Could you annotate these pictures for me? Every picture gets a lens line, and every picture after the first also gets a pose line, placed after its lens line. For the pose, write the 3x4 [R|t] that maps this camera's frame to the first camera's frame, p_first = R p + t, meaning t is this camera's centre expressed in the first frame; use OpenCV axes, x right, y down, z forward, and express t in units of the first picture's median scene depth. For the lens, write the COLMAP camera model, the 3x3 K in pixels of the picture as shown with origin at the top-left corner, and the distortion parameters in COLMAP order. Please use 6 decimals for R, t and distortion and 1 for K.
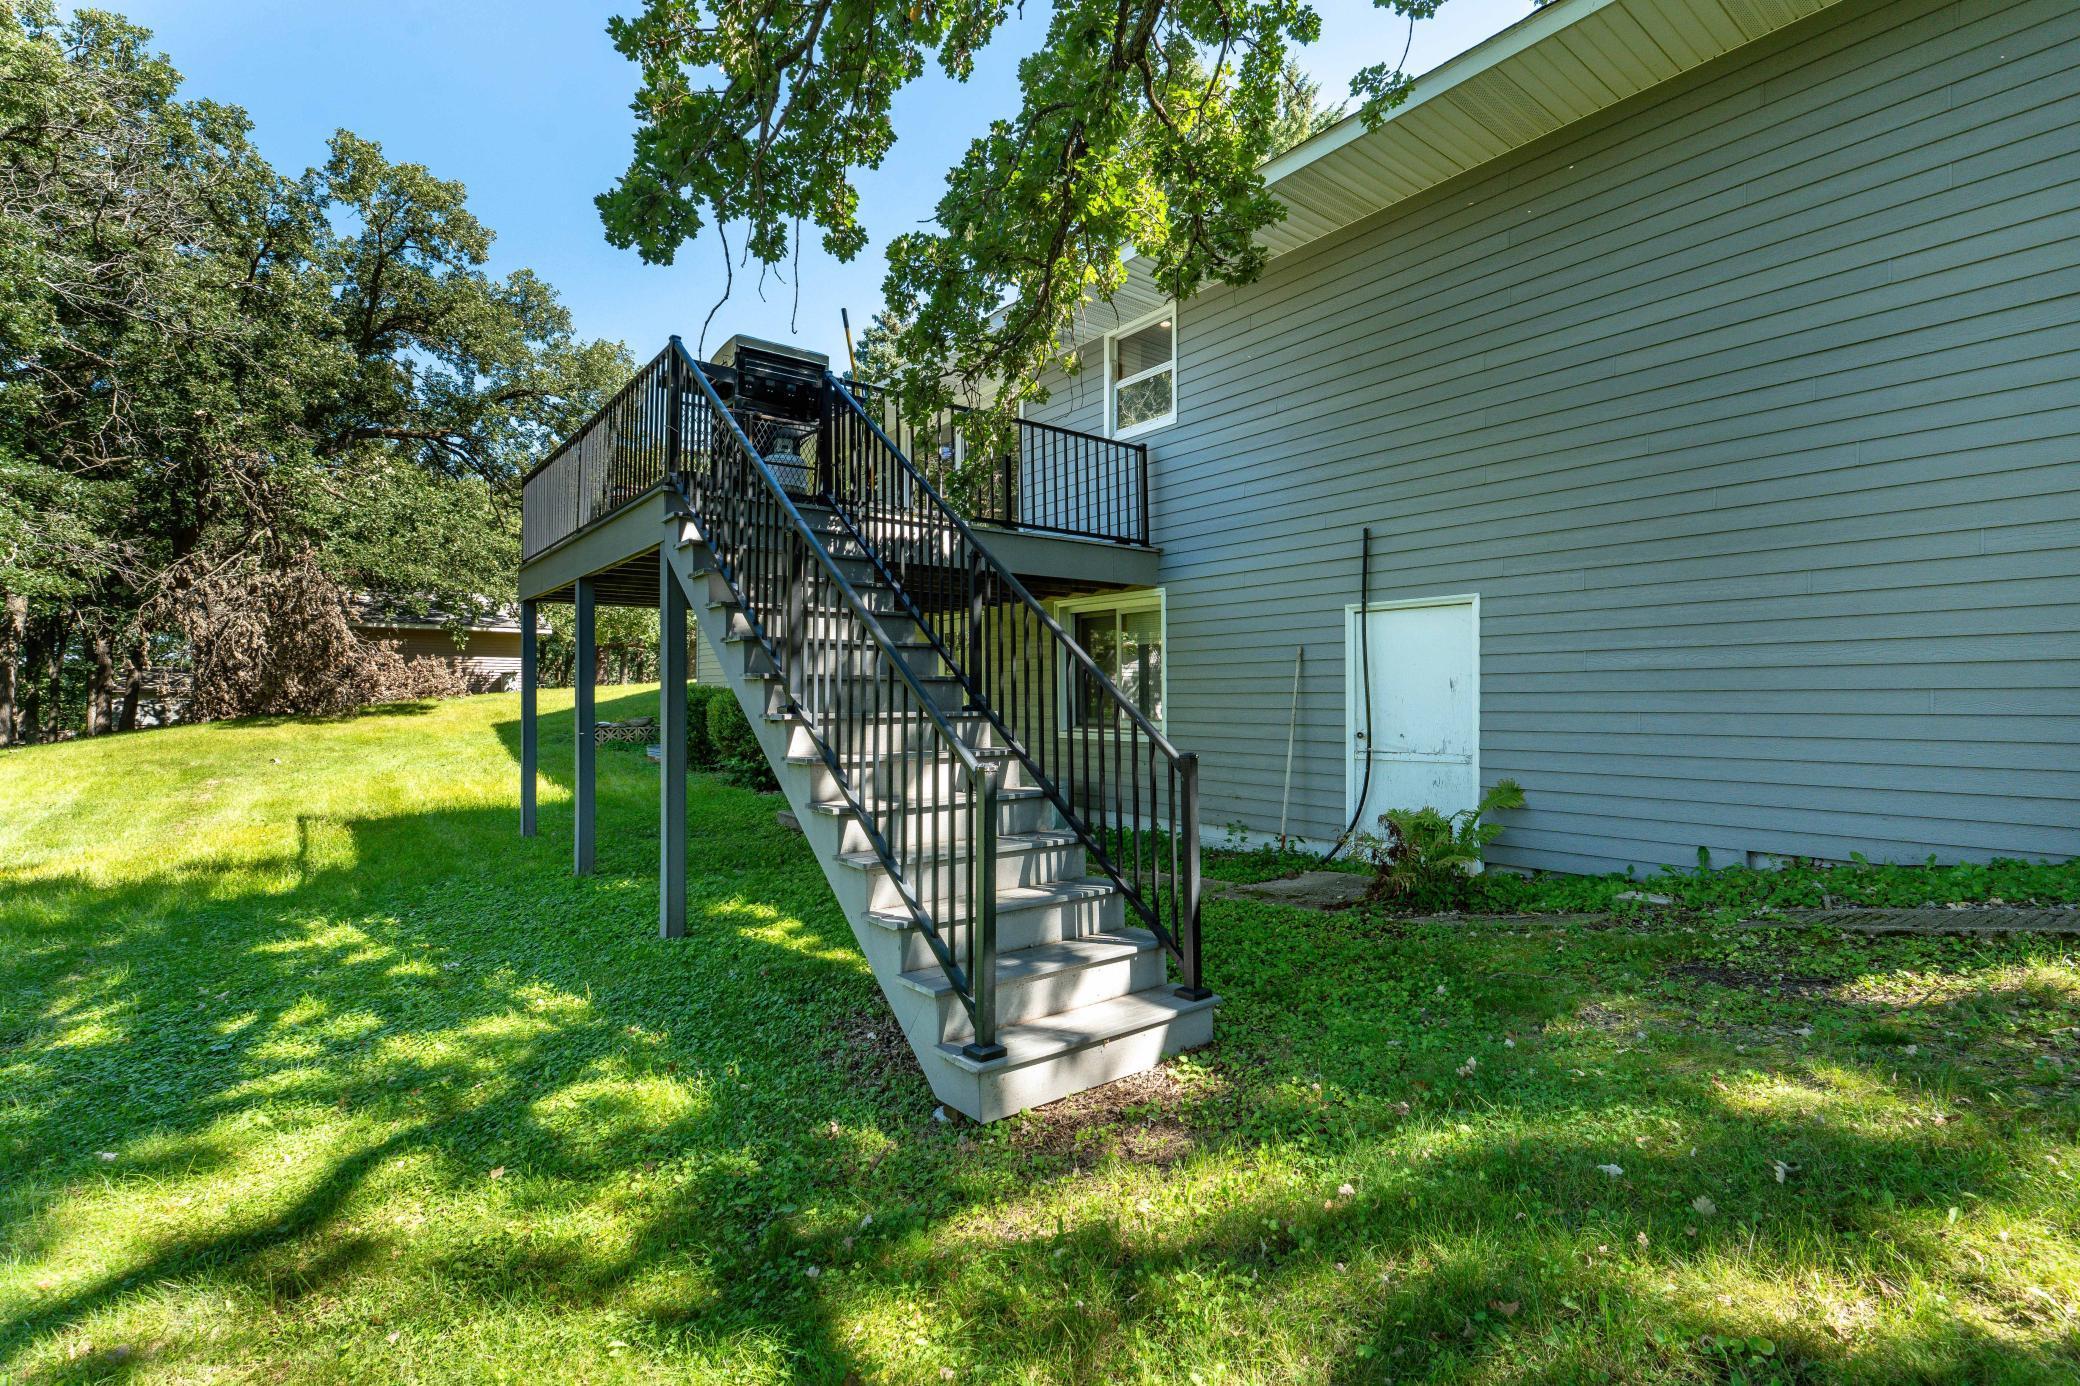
lens RADIAL K [[930.2, 0, 1040.0], [0, 930.2, 693.0], [0, 0, 1]] dist [0.001670, 0.000083]
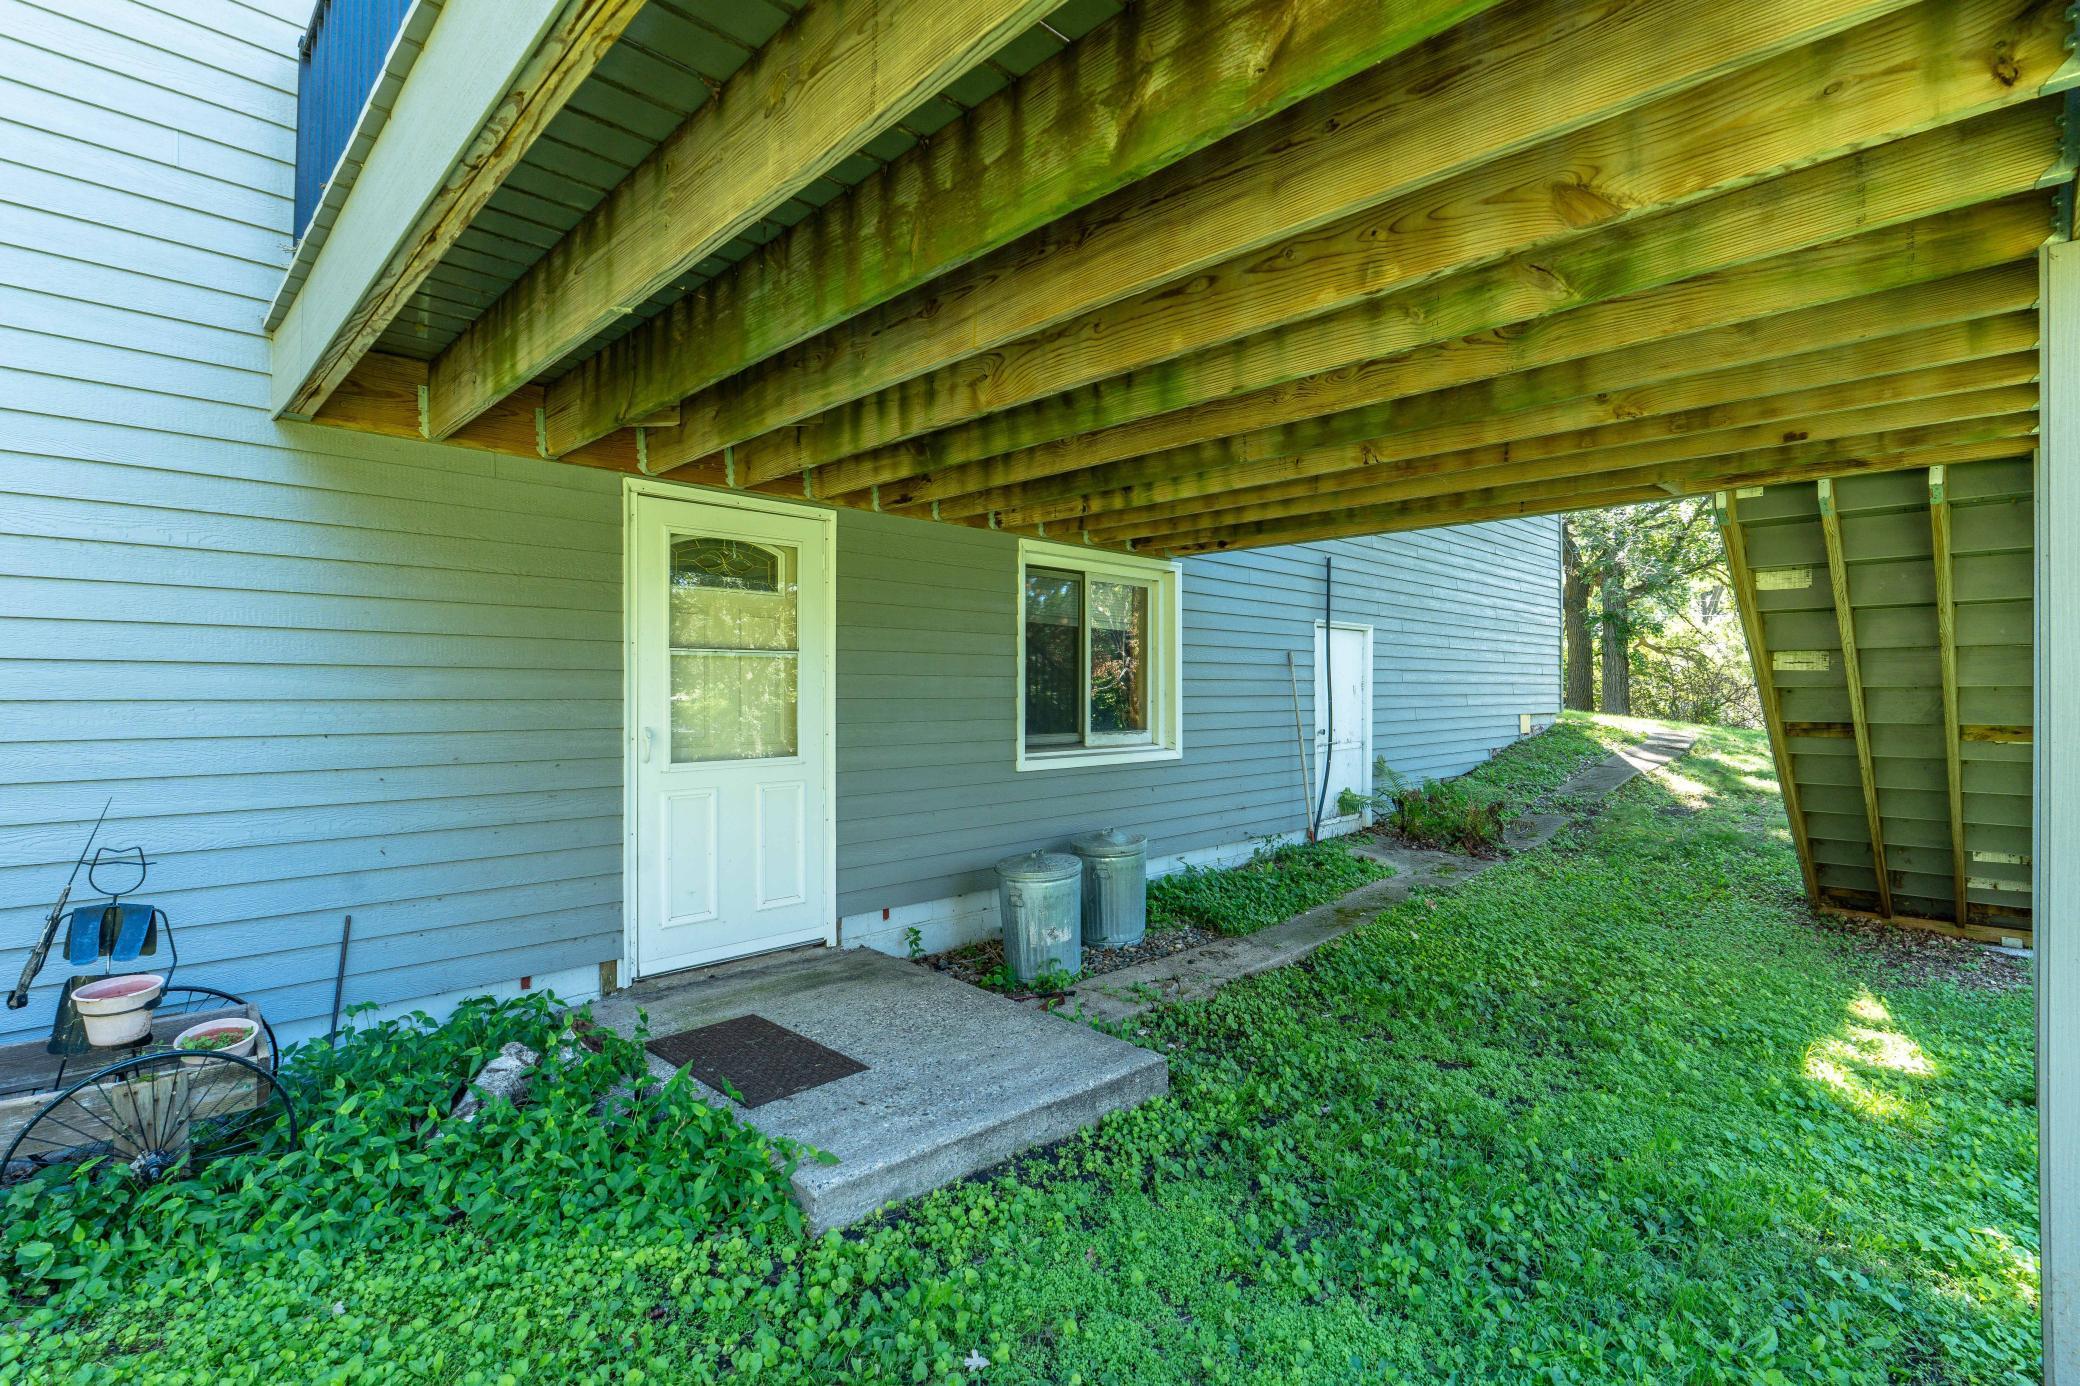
lens RADIAL K [[930.2, 0, 1040.0], [0, 930.2, 693.0], [0, 0, 1]] dist [0.001670, 0.000083]
pose [[-0.126999, 0.001579, 0.991902, -0.785059], [-0.002988, 0.999994, -0.001975, 0.000248], [-0.991898, -0.003214, -0.126994, 1.517286]]
